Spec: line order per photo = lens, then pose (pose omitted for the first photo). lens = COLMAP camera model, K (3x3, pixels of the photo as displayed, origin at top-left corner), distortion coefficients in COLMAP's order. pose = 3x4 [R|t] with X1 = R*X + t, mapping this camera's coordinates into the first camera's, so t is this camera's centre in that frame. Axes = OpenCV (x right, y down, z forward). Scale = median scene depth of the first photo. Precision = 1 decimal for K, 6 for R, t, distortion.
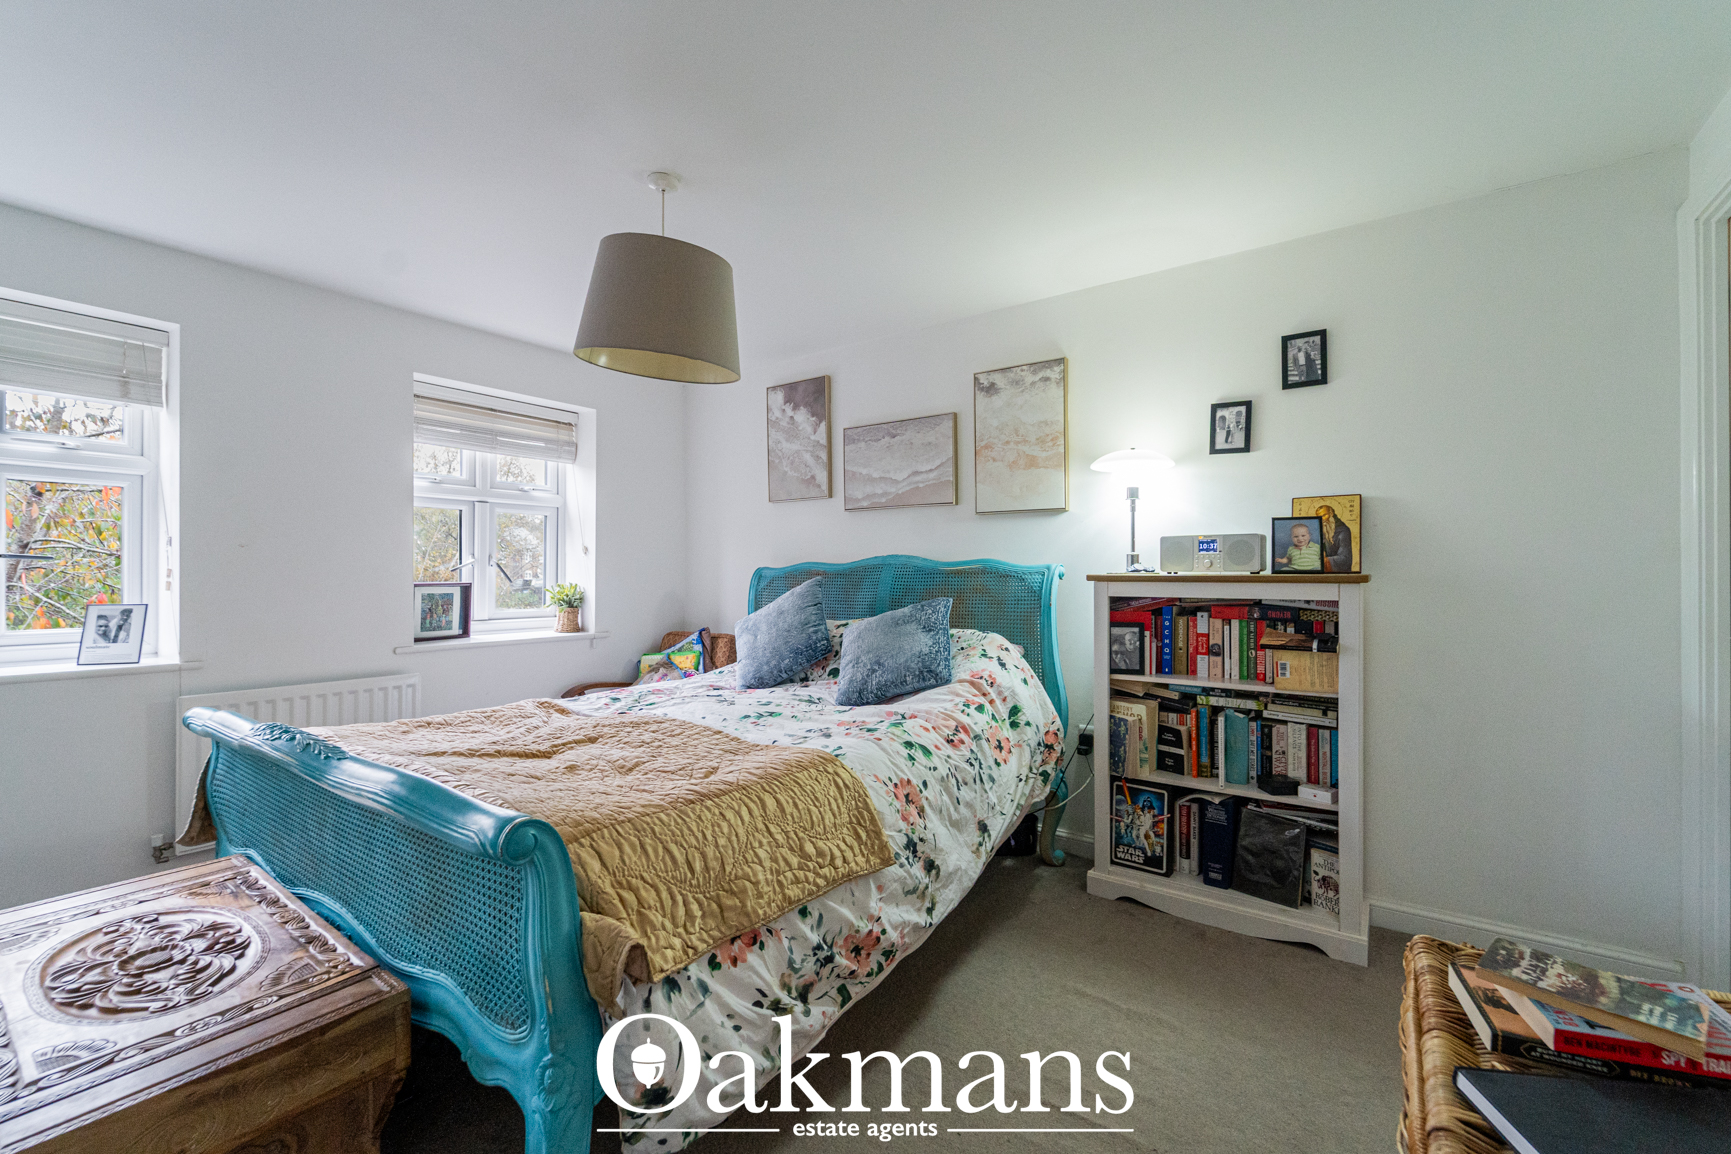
lens RADIAL K [[718.5, 0, 881.4], [0, 718.5, 572.8], [0, 0, 1]] dist [0.001710, 0.000008]
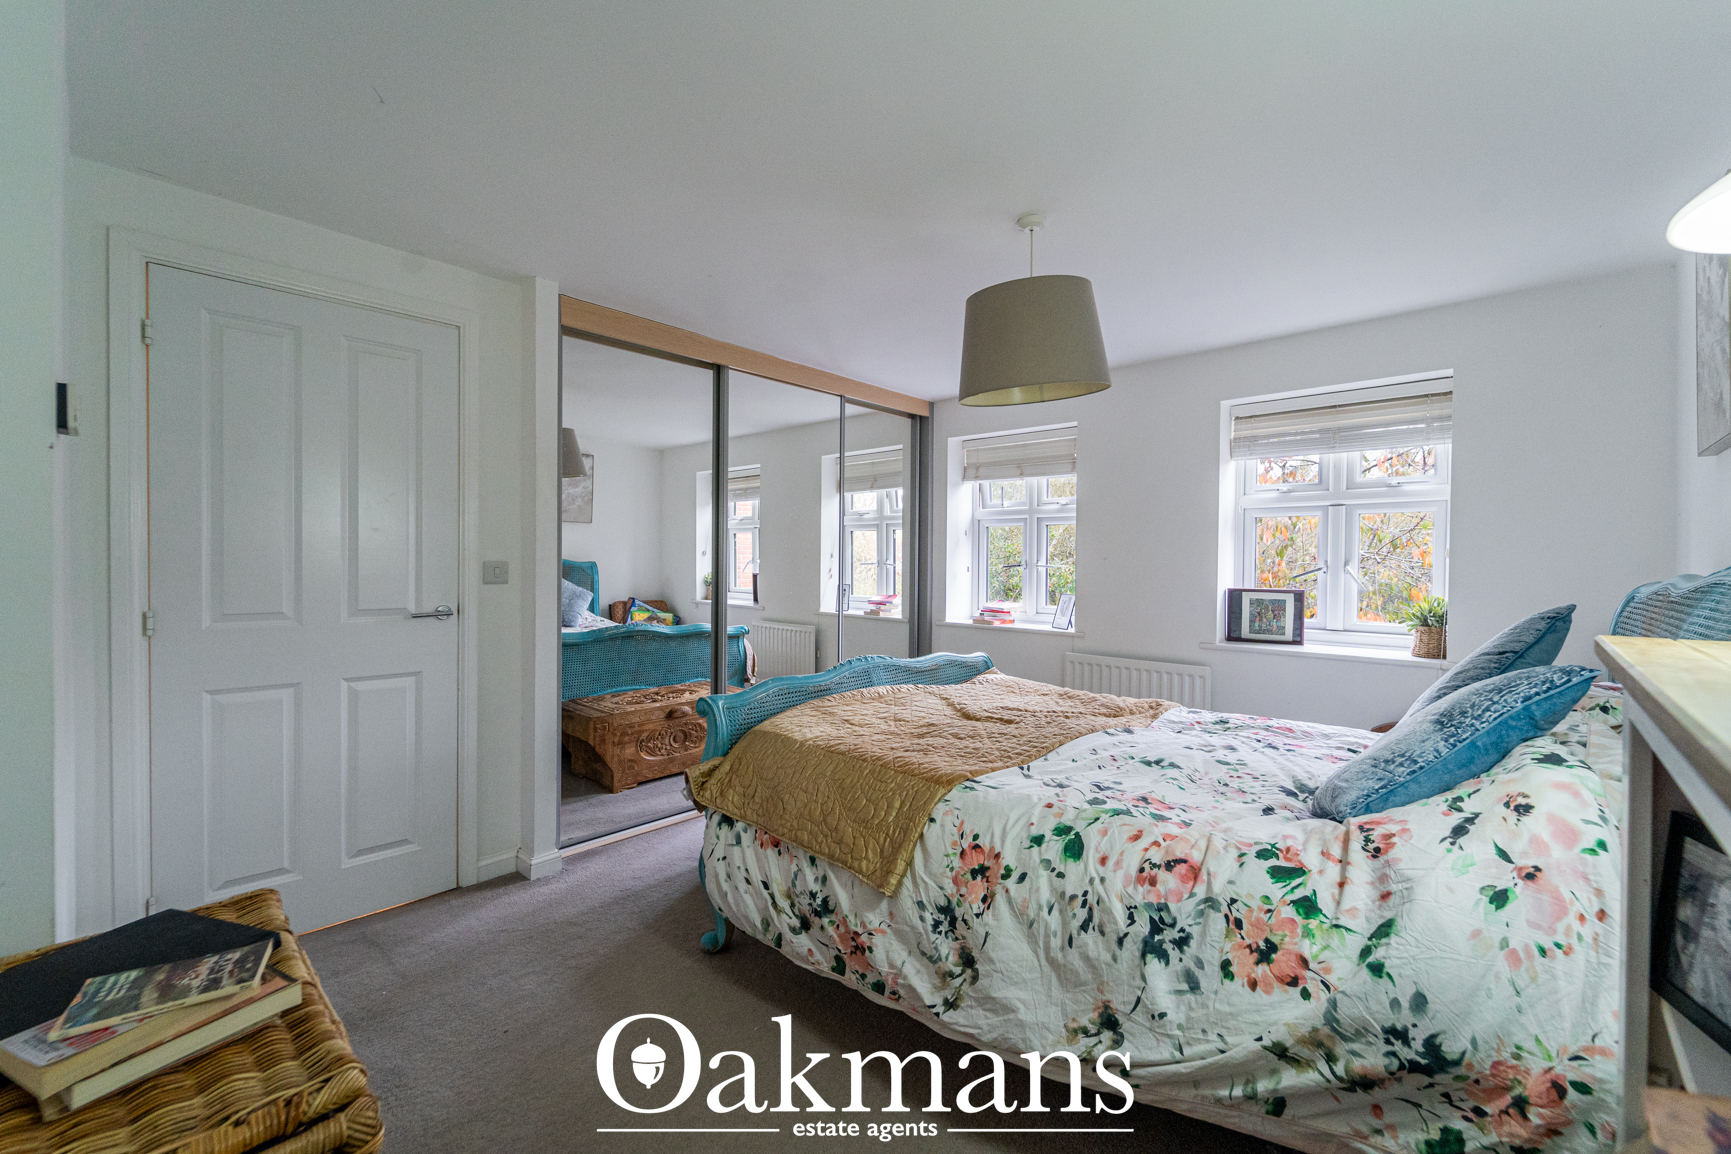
lens RADIAL K [[718.5, 0, 881.4], [0, 718.5, 572.8], [0, 0, 1]] dist [0.001710, 0.000008]
pose [[-0.129976, 0.013926, -0.991419, 0.712424], [-0.006855, 0.999865, 0.014943, -0.030741], [0.991493, 0.008738, -0.129863, 0.820346]]
